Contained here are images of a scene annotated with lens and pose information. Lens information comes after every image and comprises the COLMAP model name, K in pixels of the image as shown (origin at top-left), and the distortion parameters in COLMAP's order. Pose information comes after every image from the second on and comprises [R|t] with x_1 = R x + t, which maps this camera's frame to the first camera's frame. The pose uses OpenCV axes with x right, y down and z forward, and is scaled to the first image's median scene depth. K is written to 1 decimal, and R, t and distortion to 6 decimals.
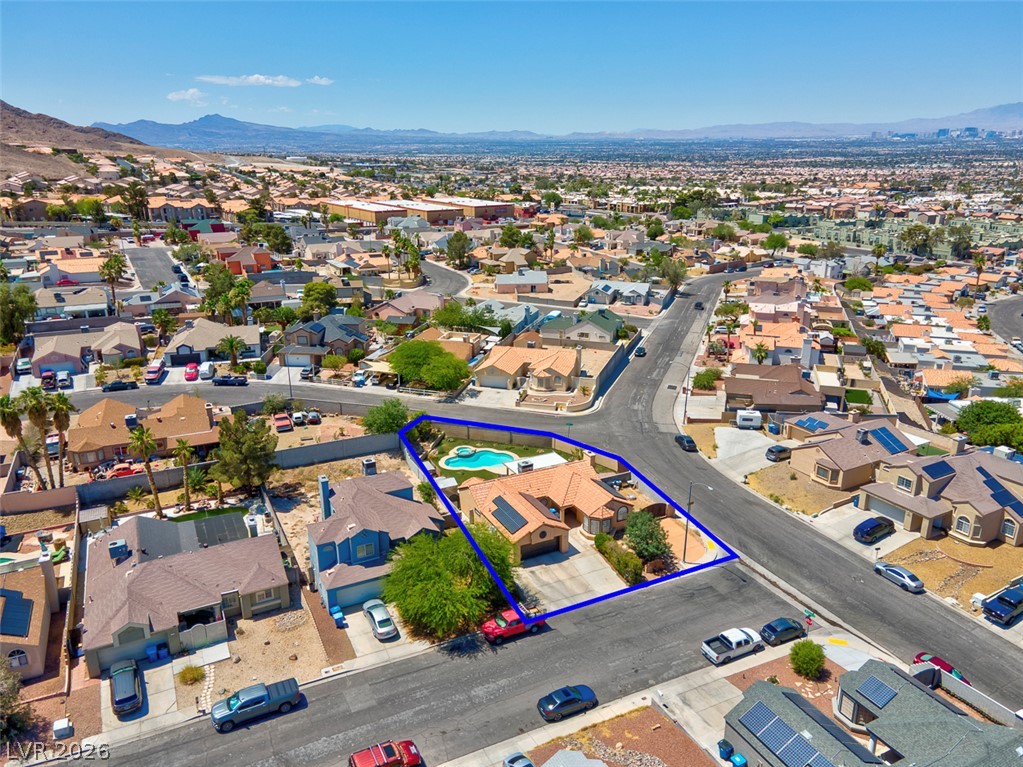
lens RADIAL K [[763.8, 0, 514.7], [0, 763.8, 383.5], [0, 0, 1]] dist [0.034029, 0.007983]
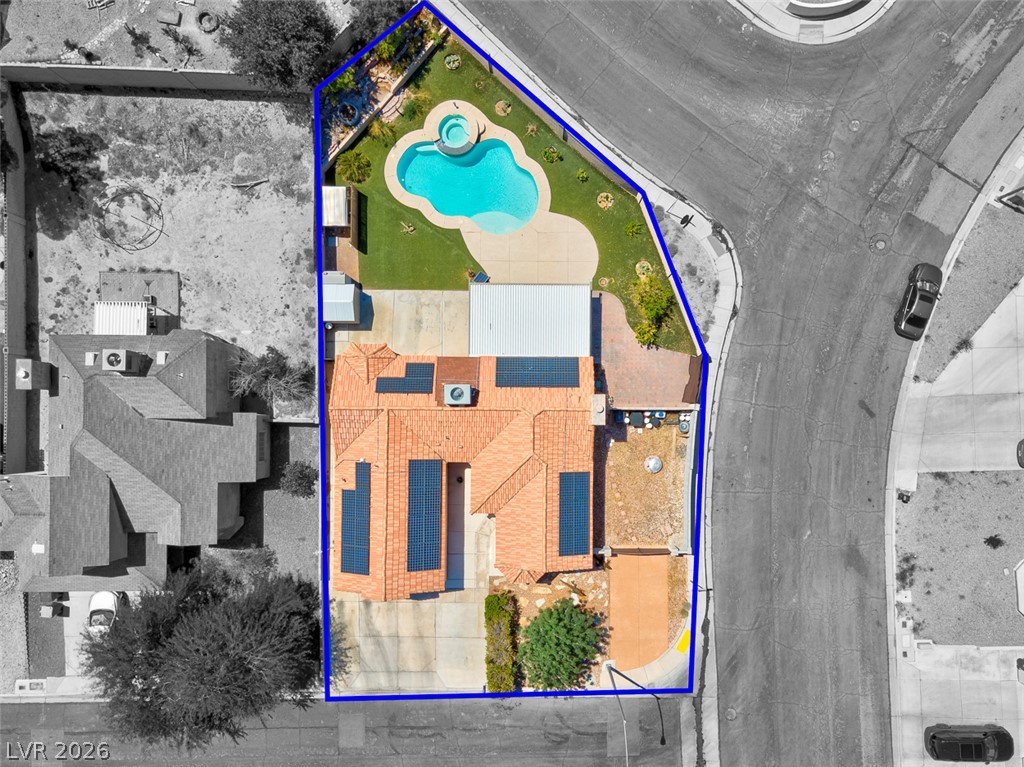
lens RADIAL K [[729.1, 0, 517.4], [0, 729.1, 384.5], [0, 0, 1]] dist [0.026919, 0.001267]
pose [[0.888643, 0.458599, -0.001179, 0.044157], [-0.138169, 0.270184, 0.952843, -0.346434], [0.437291, -0.846574, 0.303462, 0.874694]]
